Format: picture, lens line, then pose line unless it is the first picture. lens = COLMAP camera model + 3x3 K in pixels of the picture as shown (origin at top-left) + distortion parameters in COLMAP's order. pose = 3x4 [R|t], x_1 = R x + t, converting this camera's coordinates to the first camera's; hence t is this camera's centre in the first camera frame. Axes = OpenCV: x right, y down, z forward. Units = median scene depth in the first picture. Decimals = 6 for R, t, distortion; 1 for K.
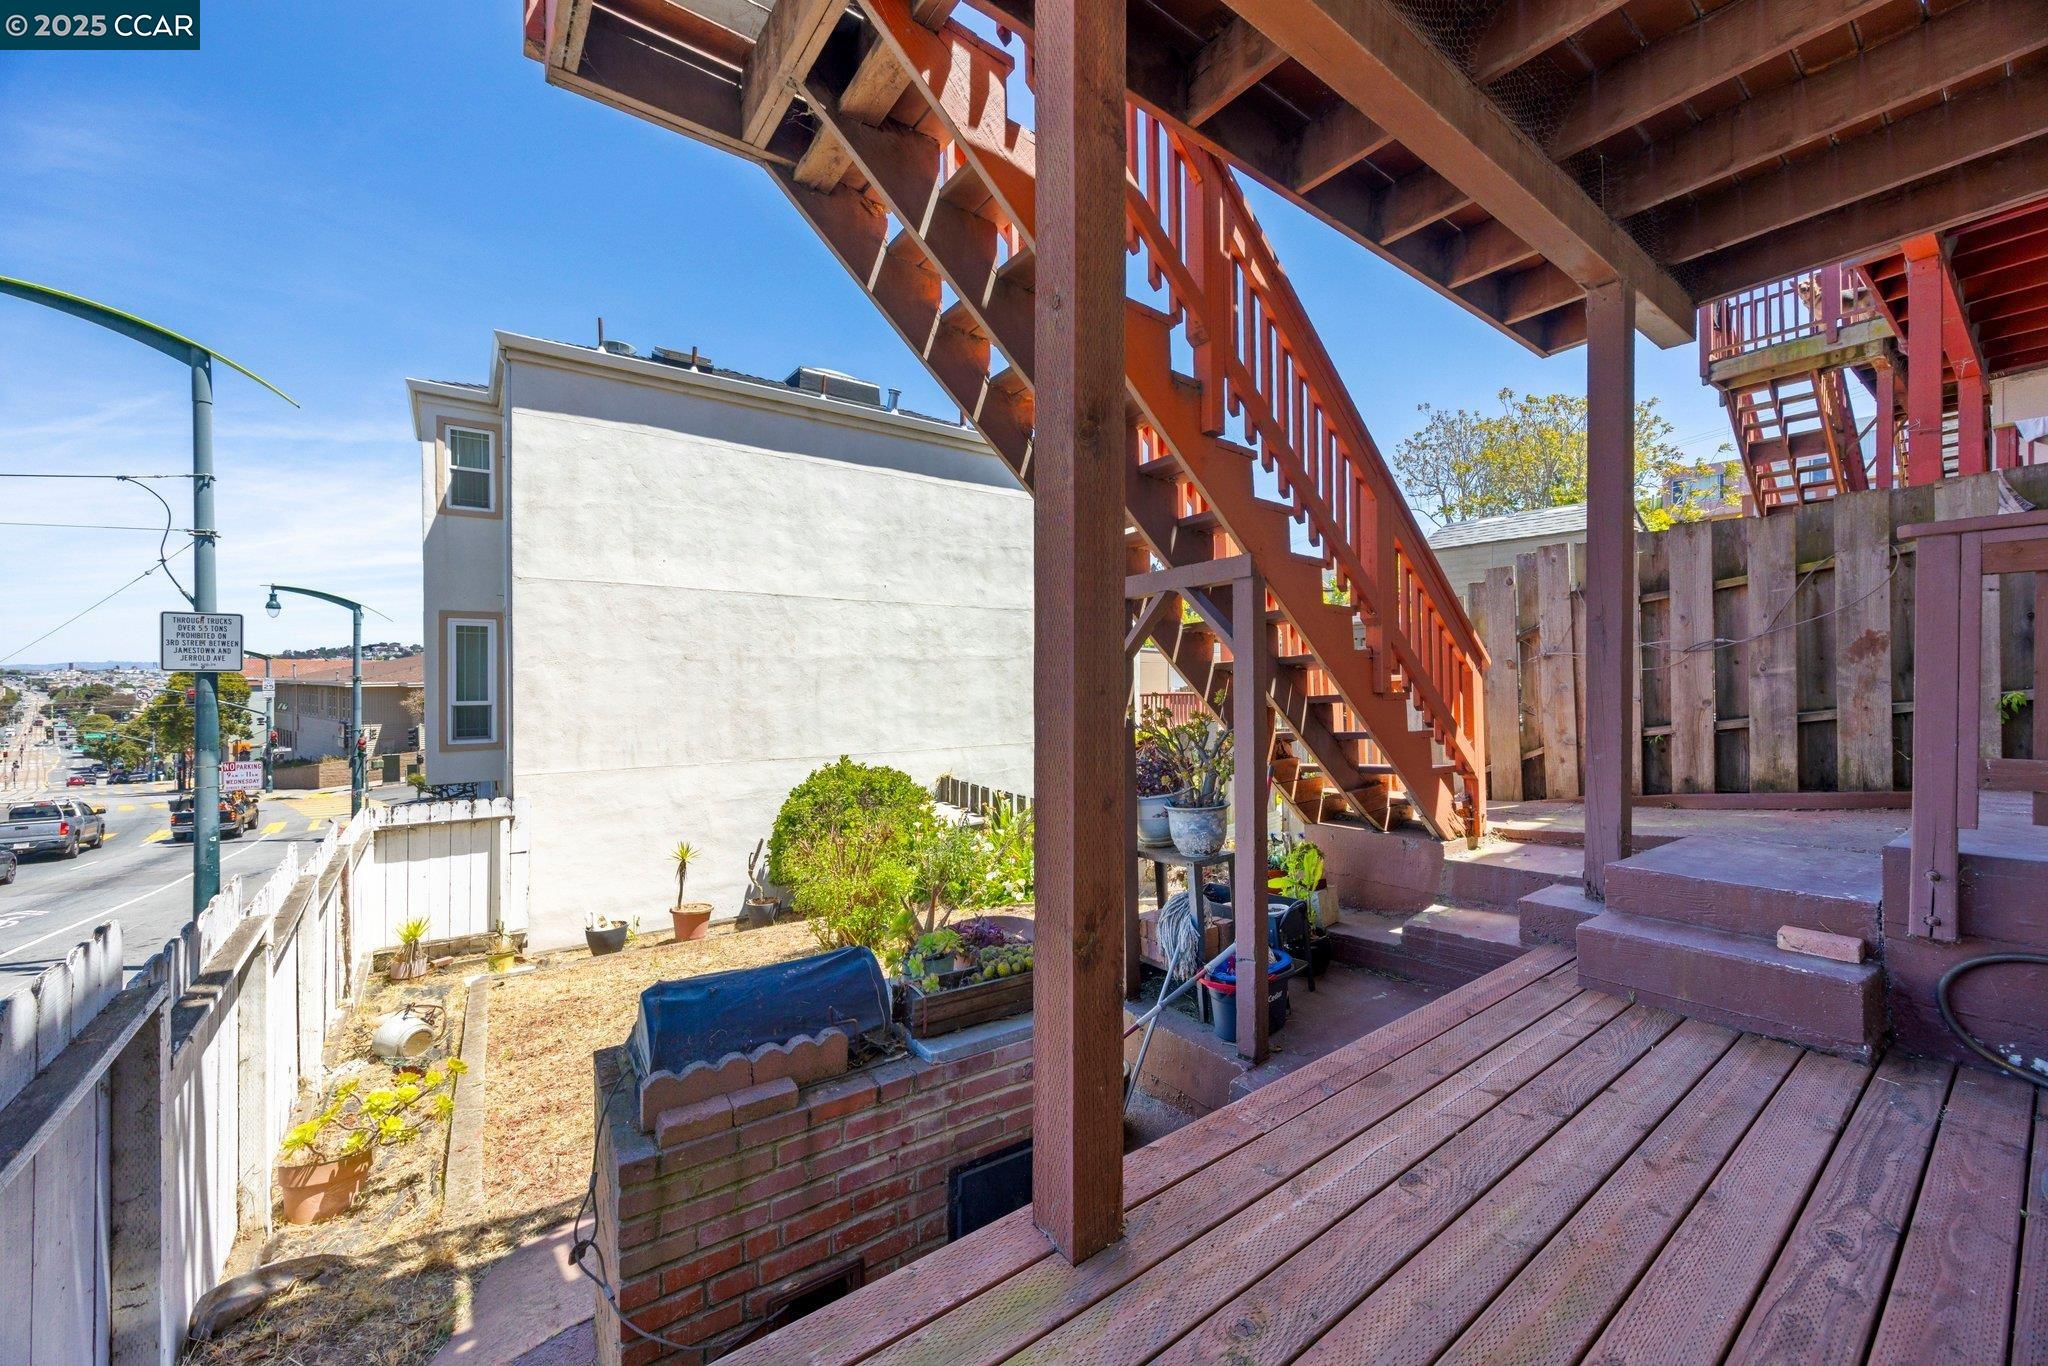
lens RADIAL K [[778.5, 0, 1024.5], [0, 778.5, 680.4], [0, 0, 1]] dist [-0.001071, -0.000471]
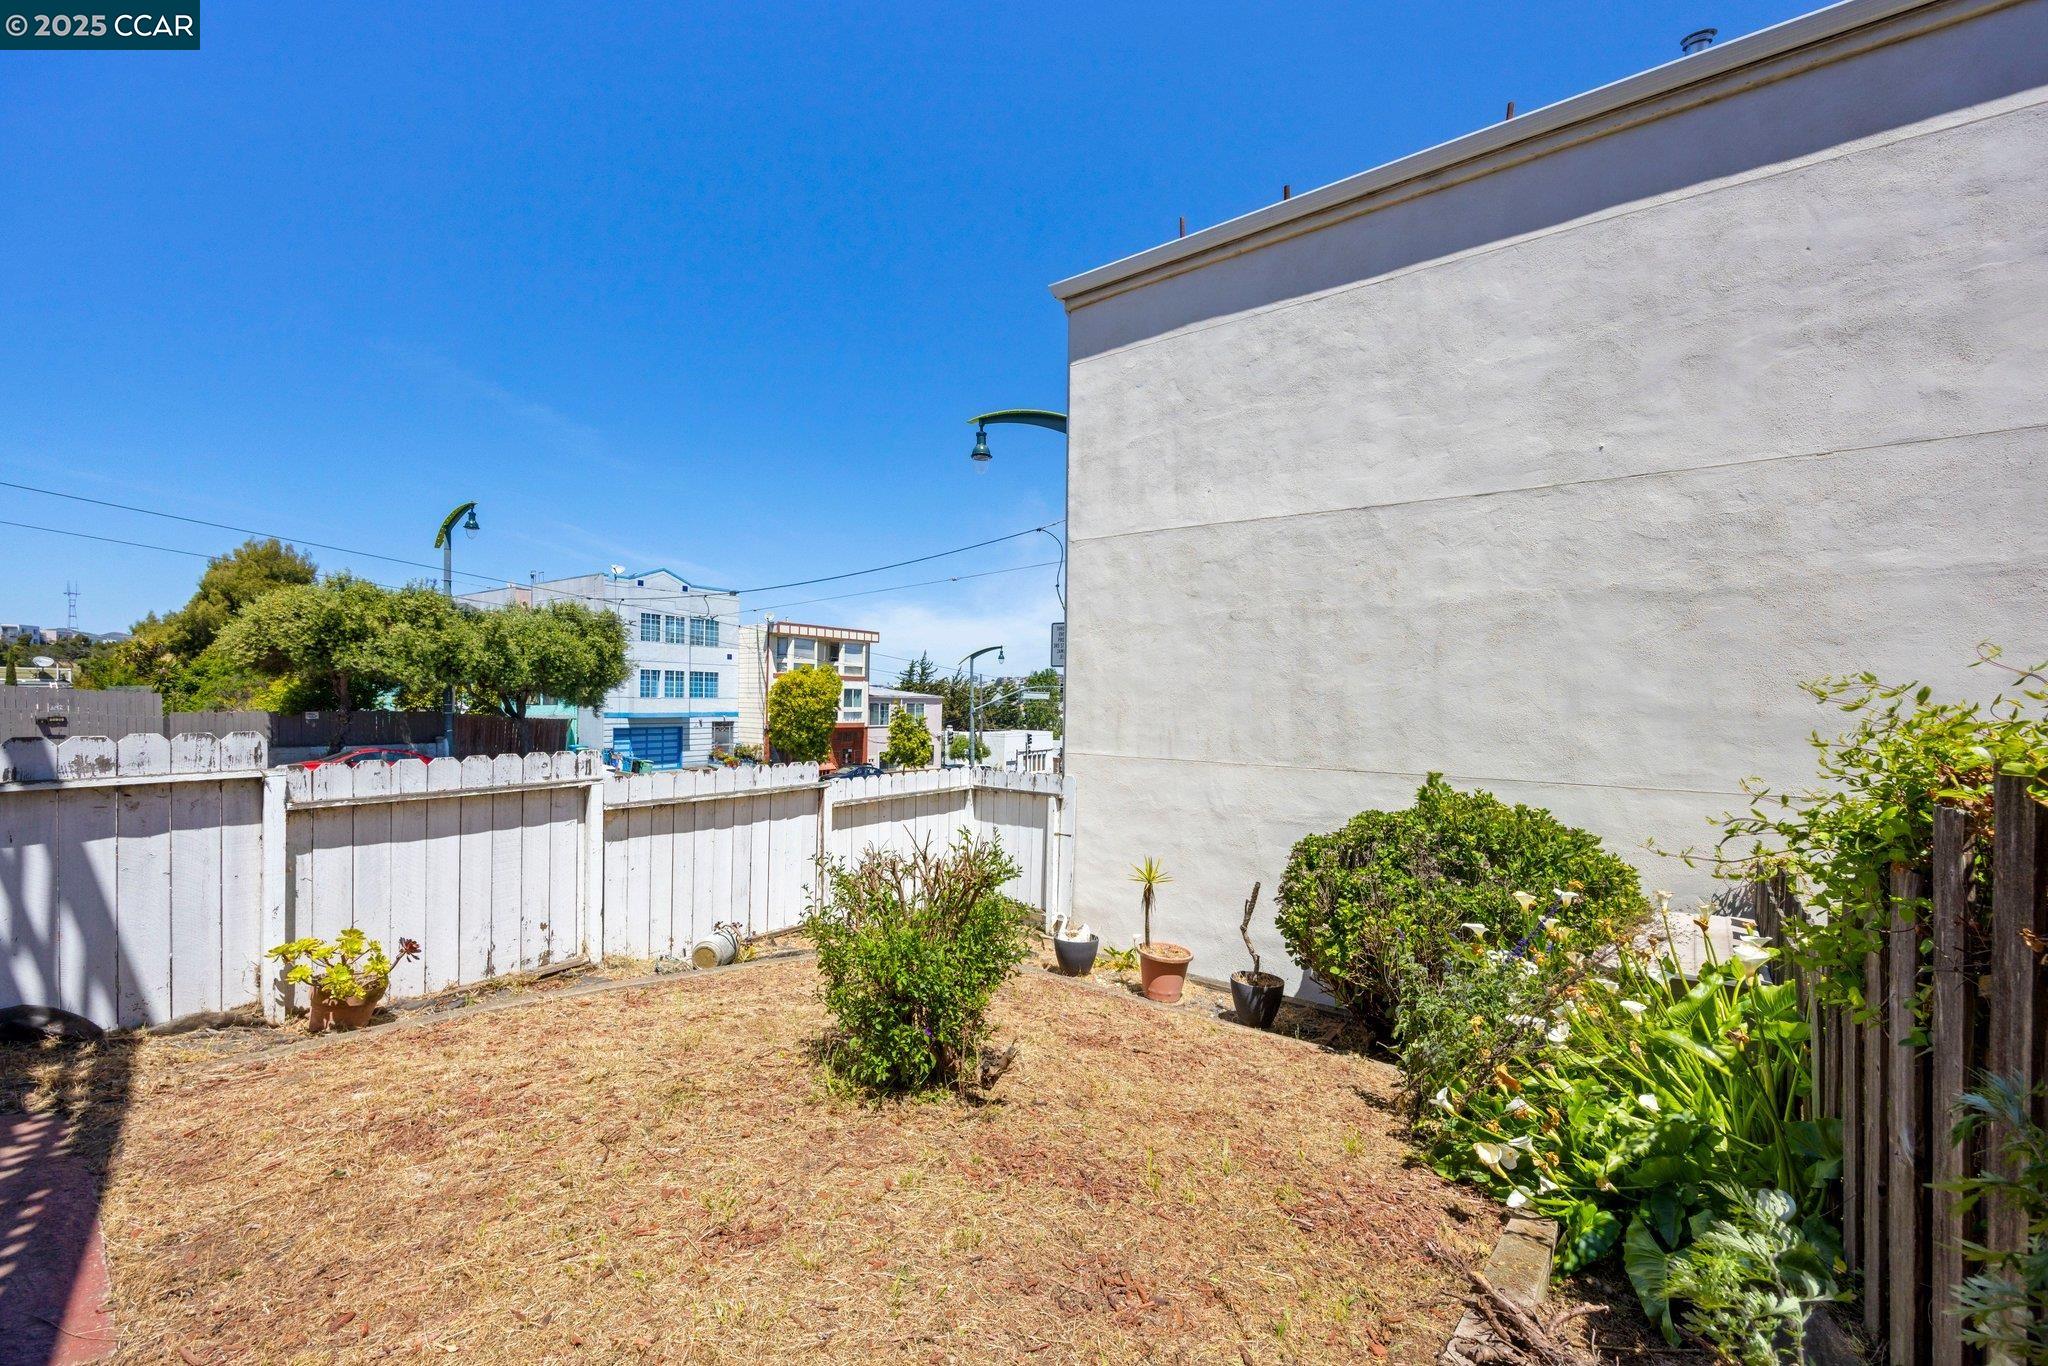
lens RADIAL K [[797.8, 0, 1022.3], [0, 797.8, 714.1], [0, 0, 1]] dist [-0.002047, -0.000147]
pose [[0.308882, 0.021859, -0.950849, 0.239766], [-0.020695, 0.999654, 0.016259, 0.058676], [0.950875, 0.014656, 0.309228, 0.626514]]
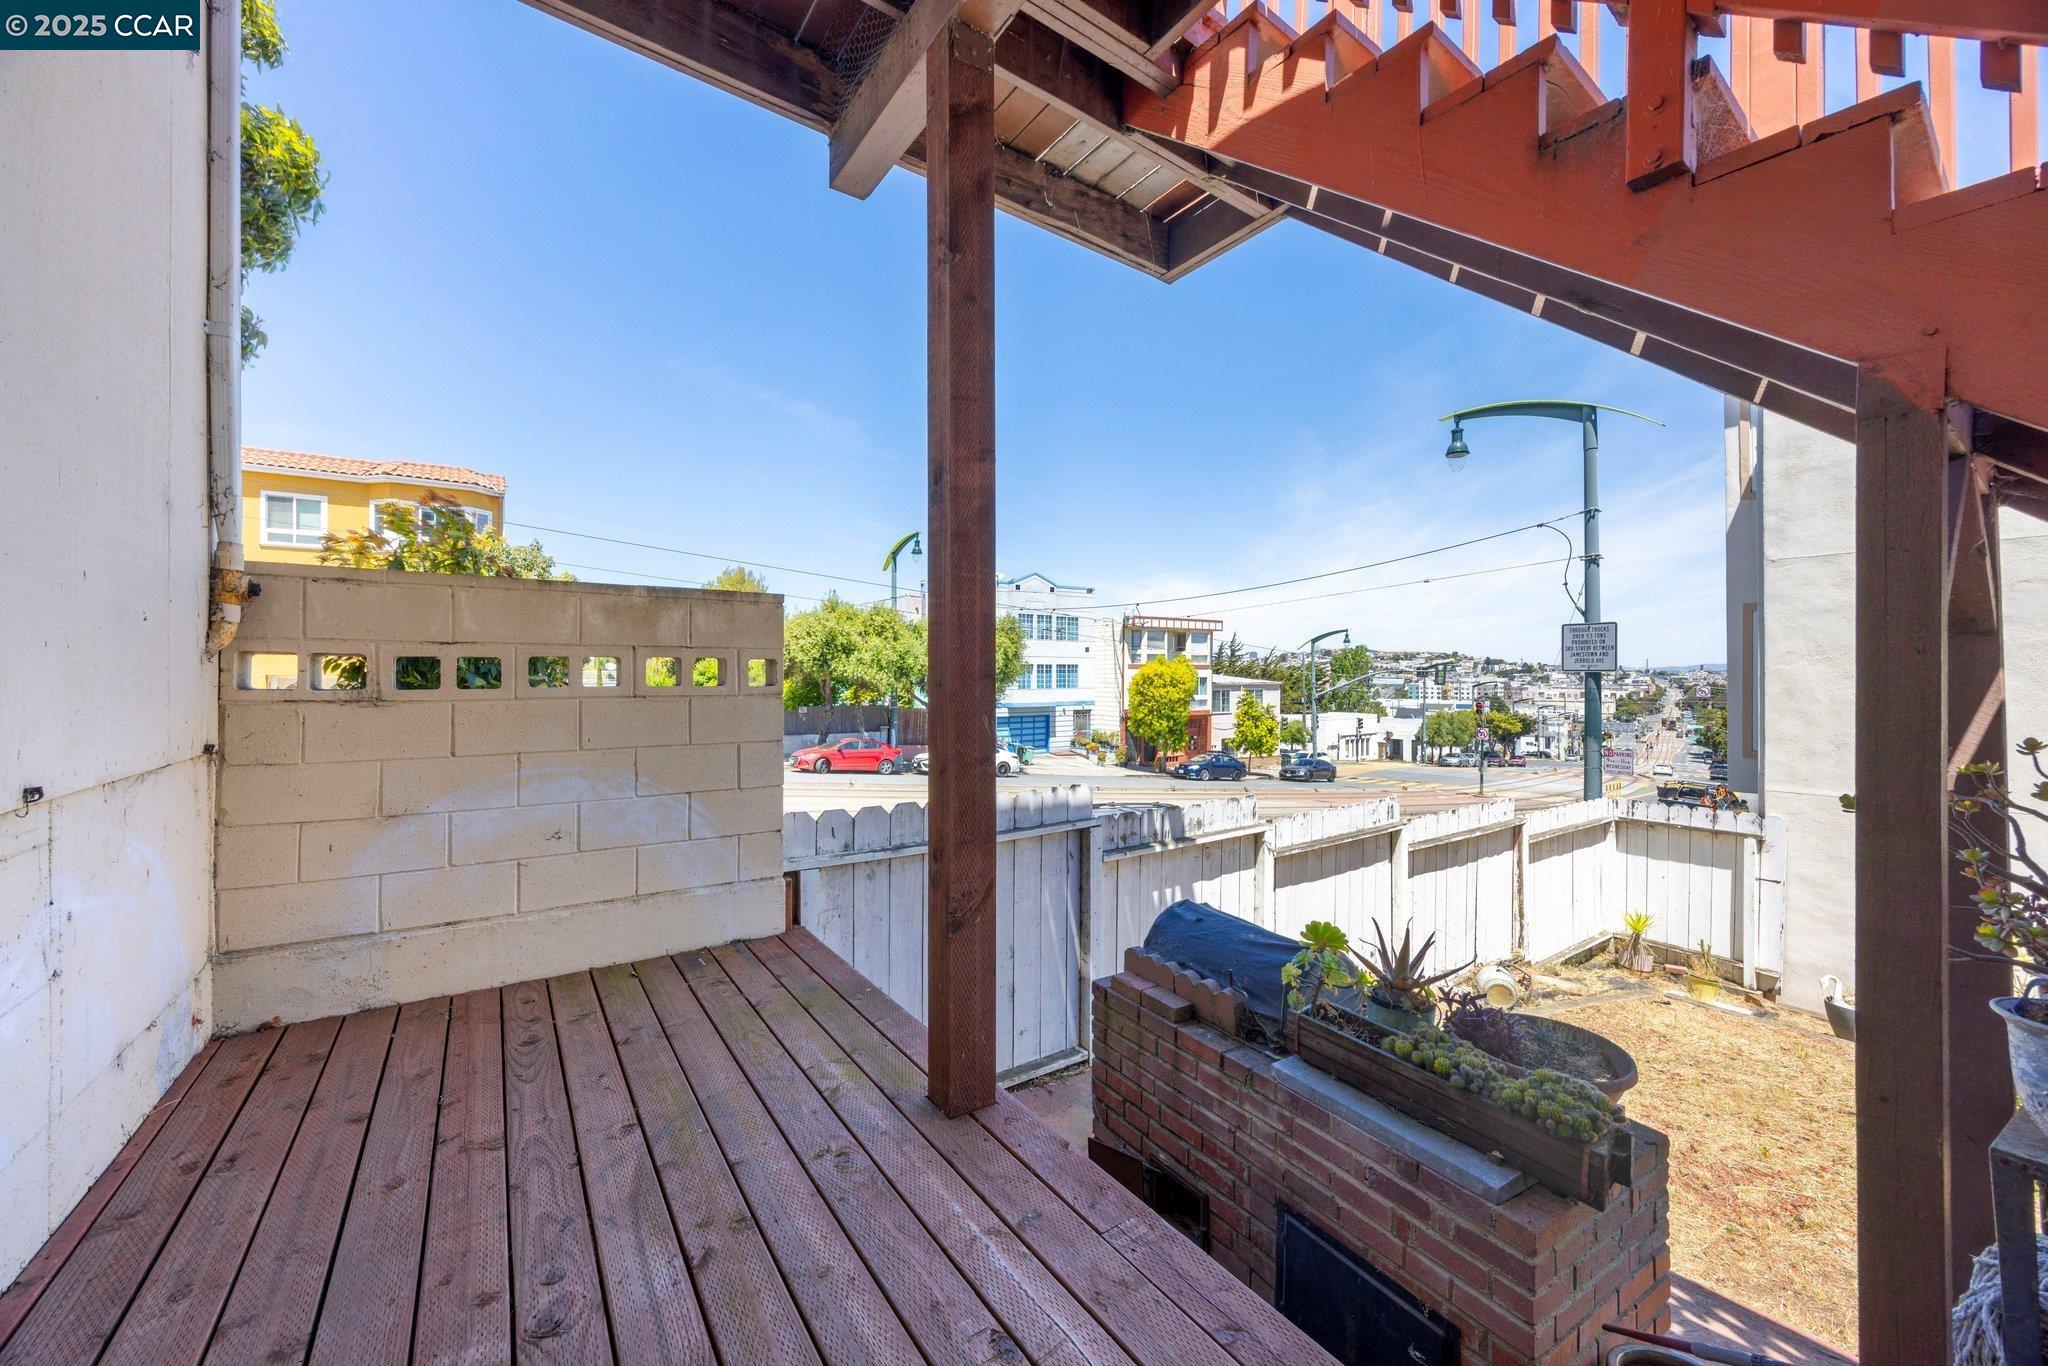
lens RADIAL K [[783.6, 0, 1022.2], [0, 783.6, 673.2], [0, 0, 1]] dist [-0.000970, -0.000168]
pose [[-0.032905, -0.002825, -0.999454, 0.233281], [-0.006322, 0.999977, -0.002618, -0.000156], [0.999438, 0.006233, -0.032922, 0.194052]]
